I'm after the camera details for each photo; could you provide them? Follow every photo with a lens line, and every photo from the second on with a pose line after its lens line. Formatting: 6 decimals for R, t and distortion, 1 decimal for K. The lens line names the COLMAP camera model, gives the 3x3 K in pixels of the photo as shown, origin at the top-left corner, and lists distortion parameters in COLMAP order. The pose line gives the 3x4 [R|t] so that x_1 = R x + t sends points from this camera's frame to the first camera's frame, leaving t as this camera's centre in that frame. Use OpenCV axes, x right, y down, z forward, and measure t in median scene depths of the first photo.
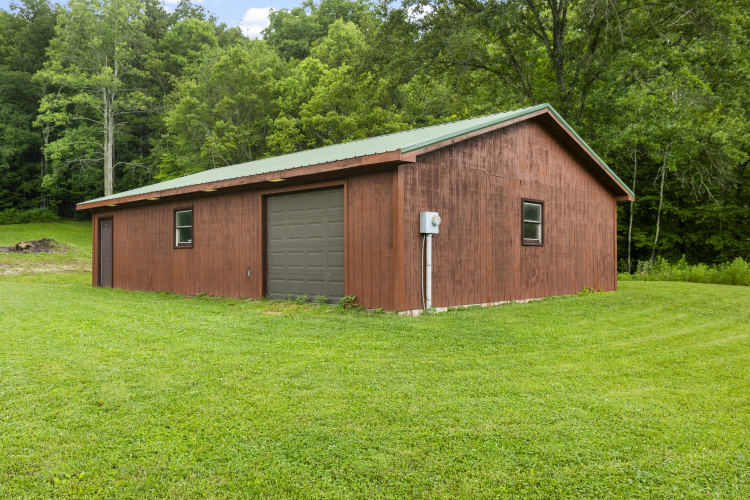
lens RADIAL K [[625.1, 0, 374.6], [0, 625.1, 250.8], [0, 0, 1]] dist [-0.010007, -0.001384]
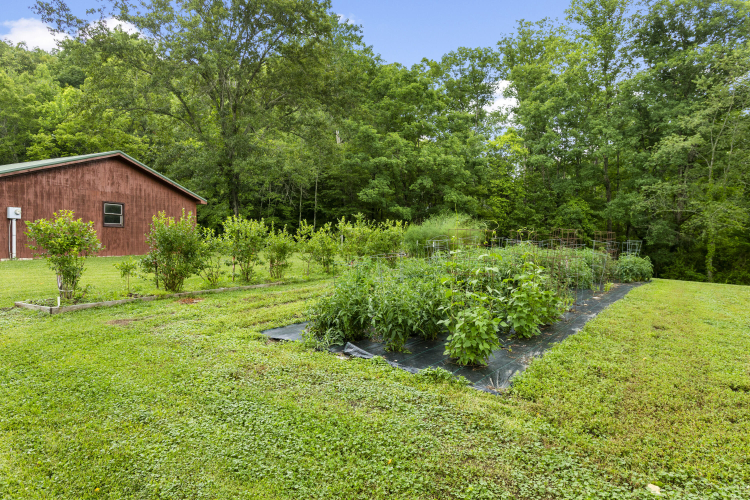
lens RADIAL K [[487.1, 0, 375.6], [0, 487.1, 247.3], [0, 0, 1]] dist [0.005243, 0.001582]
pose [[0.940583, -0.007668, 0.339477, 0.476065], [0.002398, 0.999870, 0.015942, 0.029509], [-0.339556, -0.014181, 0.940479, -0.596253]]
